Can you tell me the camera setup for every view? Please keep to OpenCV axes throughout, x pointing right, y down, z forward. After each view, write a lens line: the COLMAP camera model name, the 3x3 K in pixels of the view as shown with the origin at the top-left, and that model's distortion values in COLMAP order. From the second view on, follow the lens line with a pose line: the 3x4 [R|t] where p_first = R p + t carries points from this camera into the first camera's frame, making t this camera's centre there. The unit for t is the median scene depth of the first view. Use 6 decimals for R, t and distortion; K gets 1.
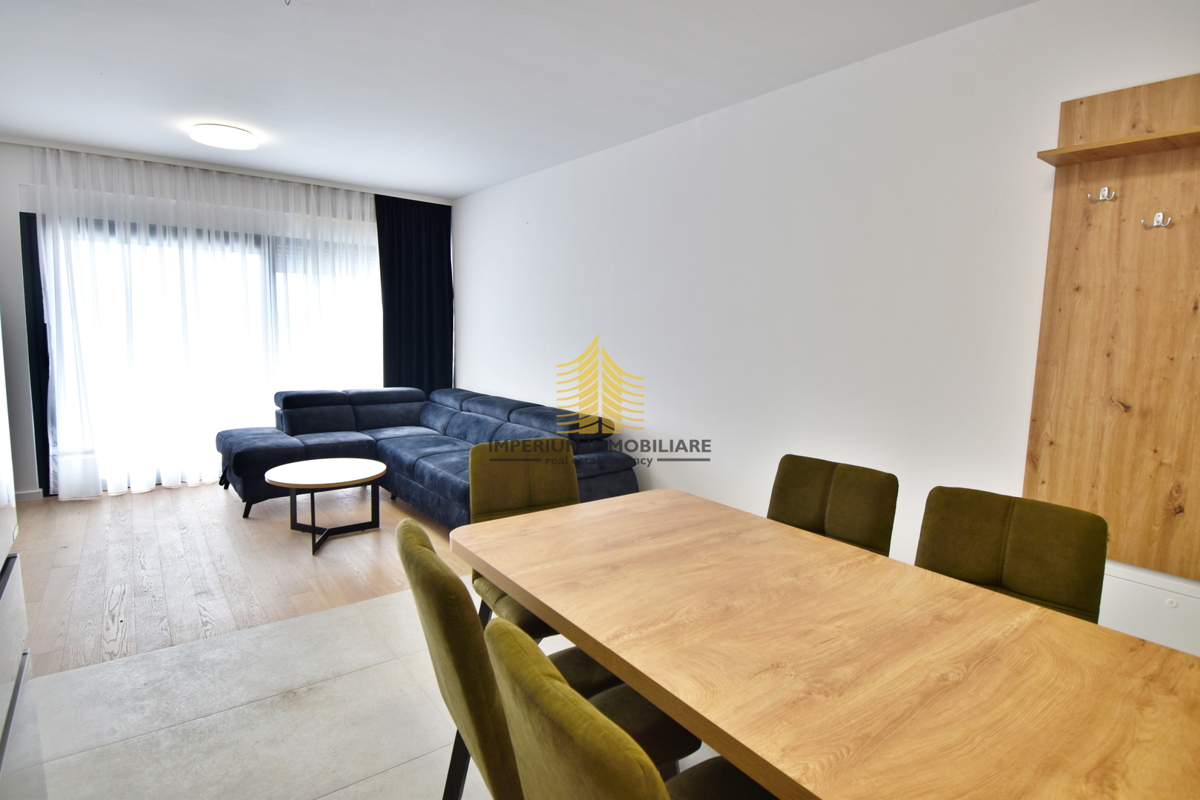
lens RADIAL K [[615.2, 0, 597.3], [0, 615.2, 398.2], [0, 0, 1]] dist [0.013545, -0.026454]
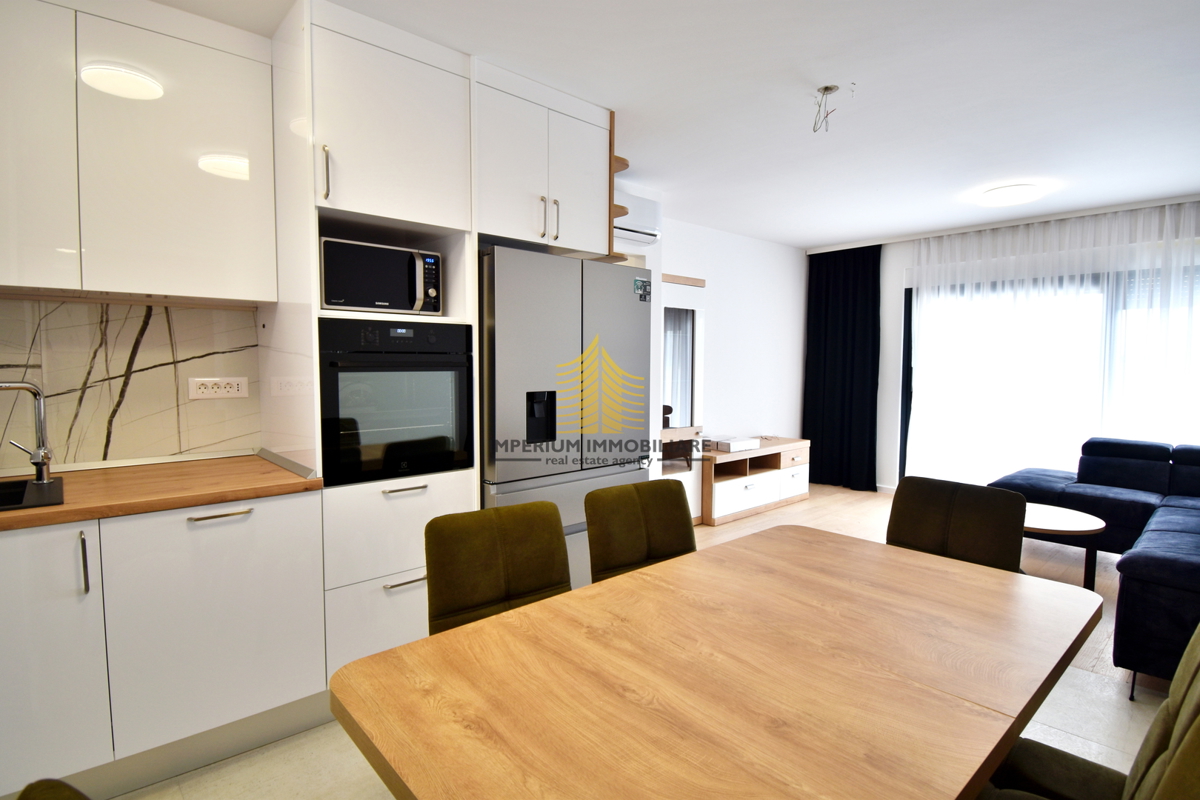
lens RADIAL K [[595.5, 0, 600.0], [0, 595.5, 400.0], [0, 0, 1]] dist [0.025437, -0.034171]
pose [[0.085391, 0.040461, -0.995526, 0.365521], [-0.112645, 0.993161, 0.030703, -0.010778], [0.989959, 0.109519, 0.089365, 0.195562]]
